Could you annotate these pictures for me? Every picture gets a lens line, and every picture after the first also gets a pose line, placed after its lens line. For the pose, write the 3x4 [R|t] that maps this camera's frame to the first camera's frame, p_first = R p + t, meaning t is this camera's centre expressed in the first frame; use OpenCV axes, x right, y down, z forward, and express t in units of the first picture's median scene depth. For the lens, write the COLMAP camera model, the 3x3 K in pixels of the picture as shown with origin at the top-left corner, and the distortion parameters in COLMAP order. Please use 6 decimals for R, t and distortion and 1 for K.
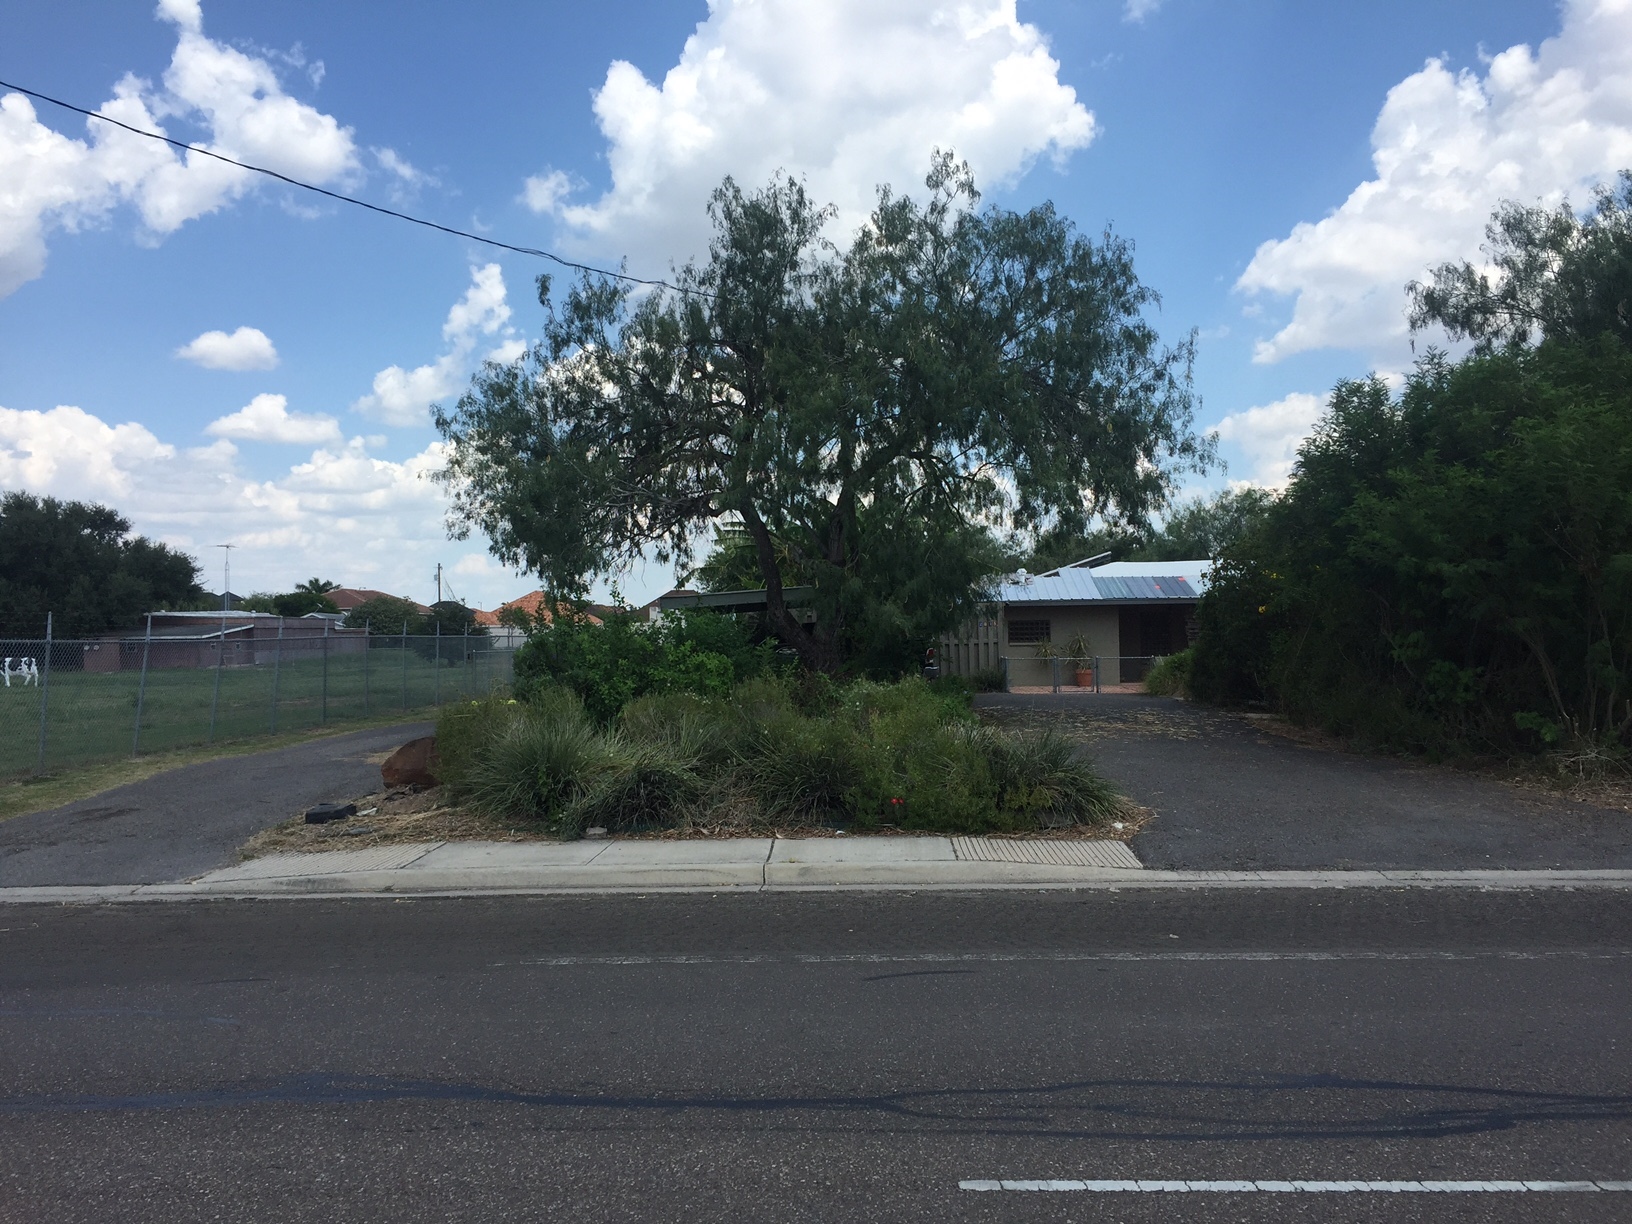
lens RADIAL K [[1341.6, 0, 837.2], [0, 1341.6, 604.4], [0, 0, 1]] dist [0.009436, -0.050047]
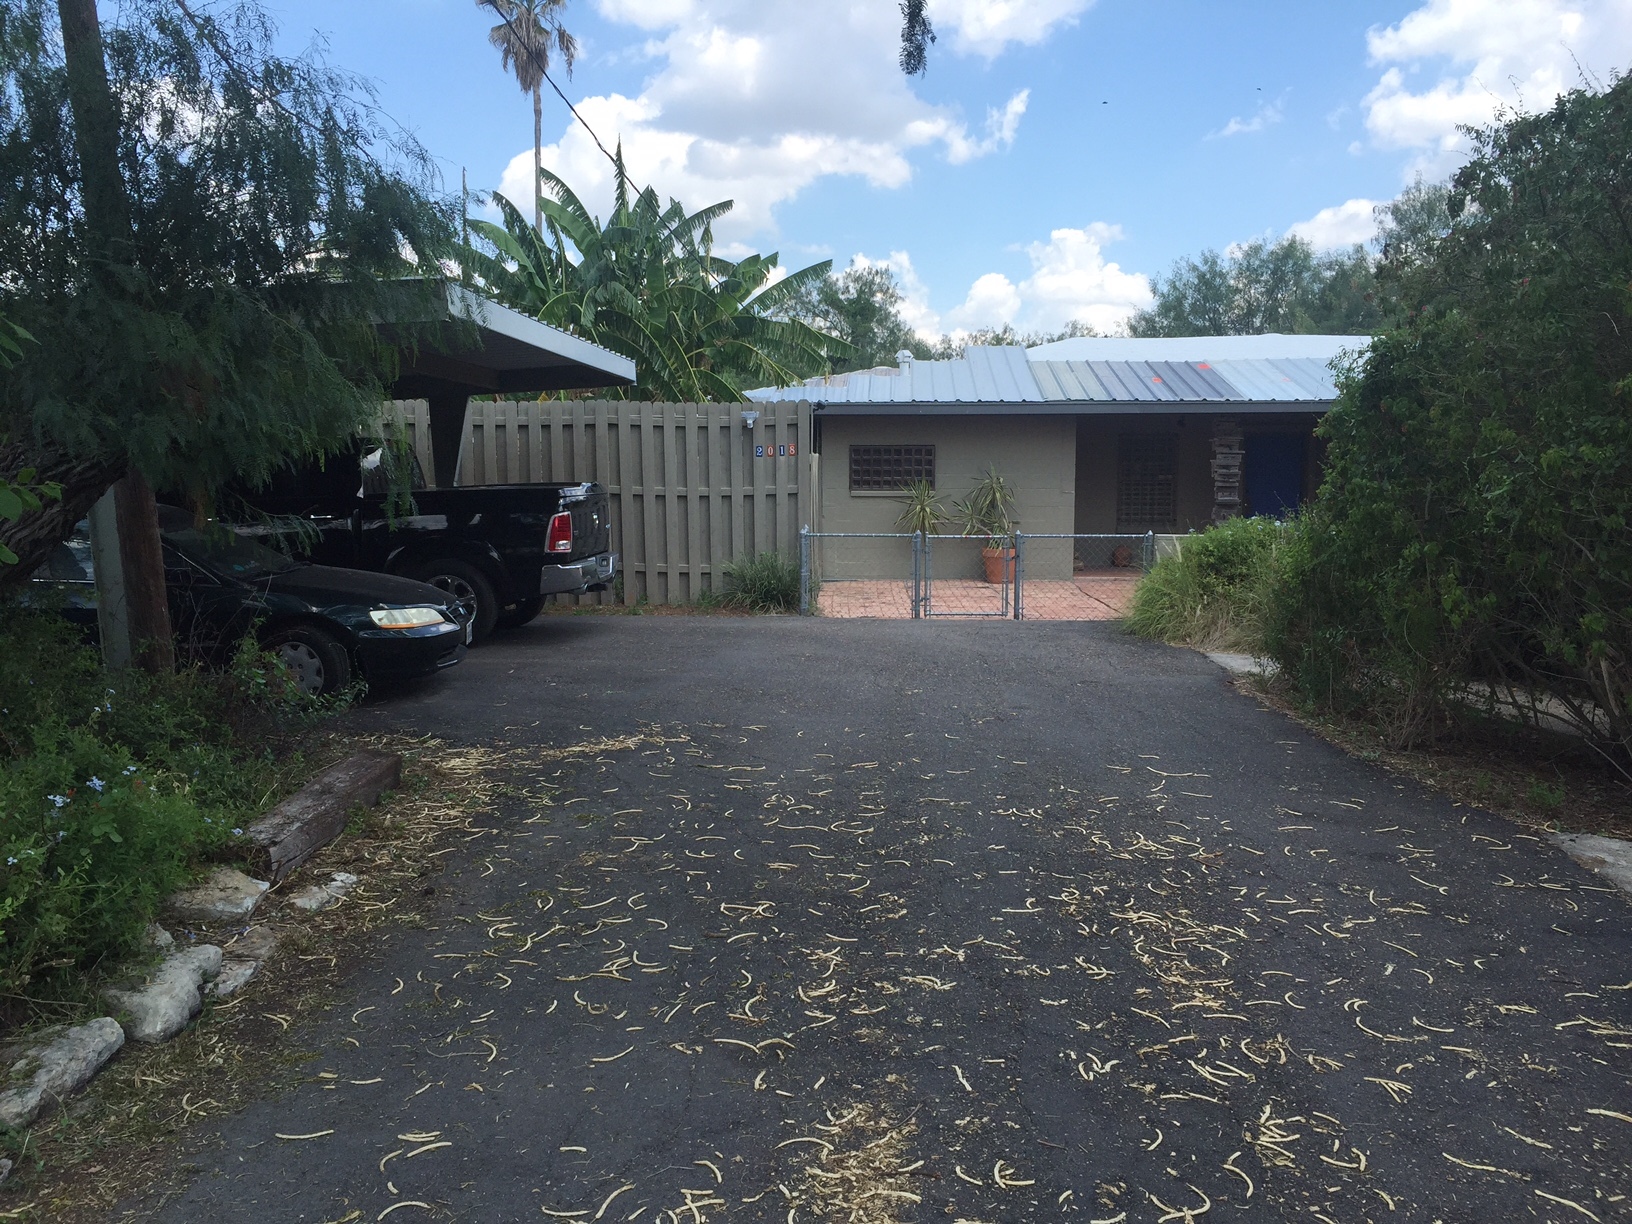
lens RADIAL K [[1341.6, 0, 837.2], [0, 1341.6, 604.4], [0, 0, 1]] dist [0.009436, -0.050047]
pose [[0.999512, 0.009468, 0.029771, 0.032820], [-0.013154, 0.991918, 0.126196, 0.002469], [-0.028335, -0.126526, 0.991558, 0.153901]]
